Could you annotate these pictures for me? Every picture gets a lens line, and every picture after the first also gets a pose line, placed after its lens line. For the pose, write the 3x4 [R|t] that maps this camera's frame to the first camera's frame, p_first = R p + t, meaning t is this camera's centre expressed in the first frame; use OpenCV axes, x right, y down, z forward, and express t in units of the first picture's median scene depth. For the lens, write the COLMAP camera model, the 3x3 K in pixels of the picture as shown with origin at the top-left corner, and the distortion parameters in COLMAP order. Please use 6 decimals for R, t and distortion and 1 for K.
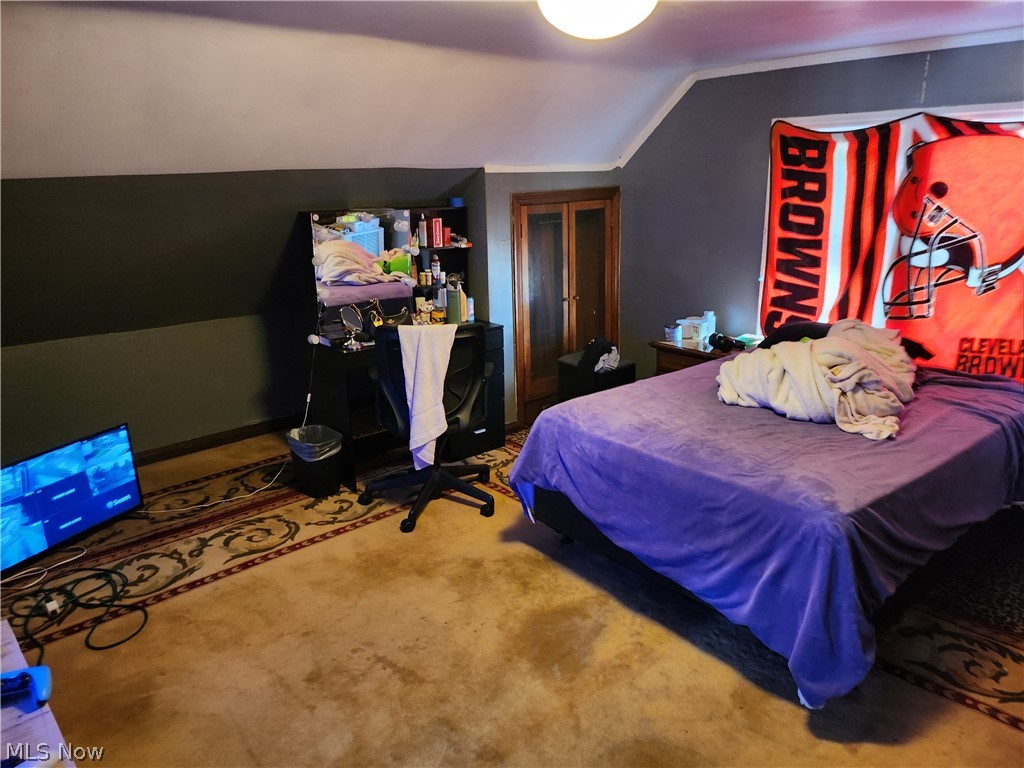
lens RADIAL K [[732.0, 0, 517.9], [0, 732.0, 379.5], [0, 0, 1]] dist [0.080372, -0.090692]
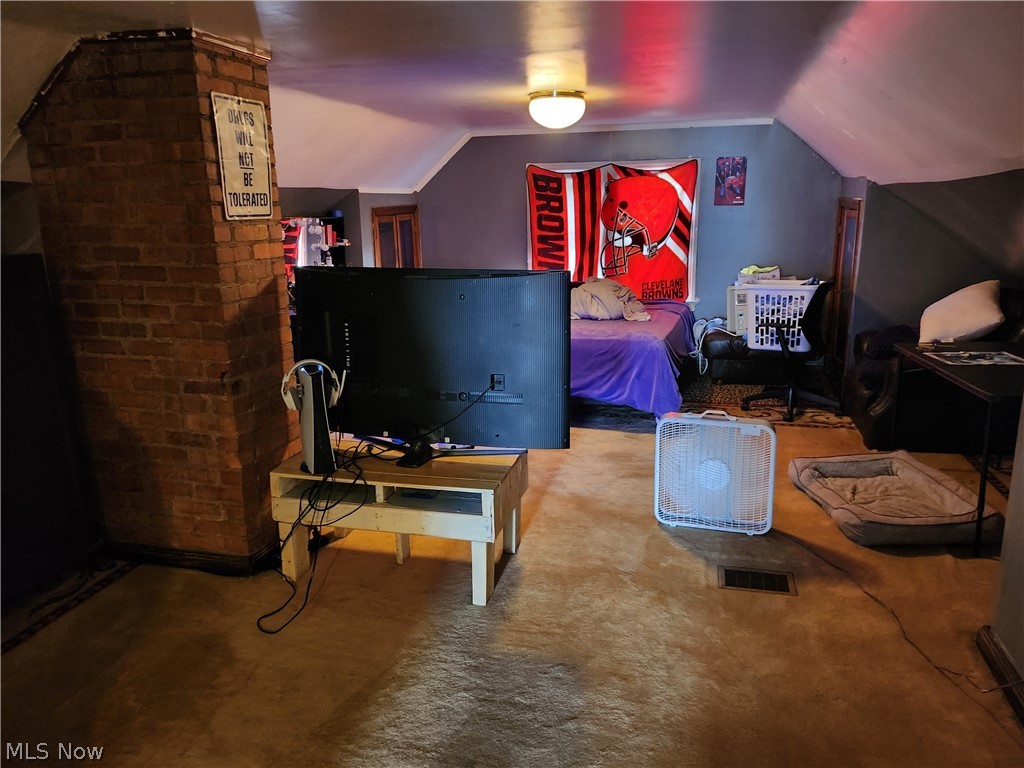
lens RADIAL K [[732.0, 0, 517.9], [0, 732.0, 379.5], [0, 0, 1]] dist [0.080372, -0.090692]
pose [[0.845955, -0.120504, 0.519461, -0.625201], [0.142709, 0.989761, -0.002800, 0.137035], [-0.513804, 0.076500, 0.854490, -0.384909]]
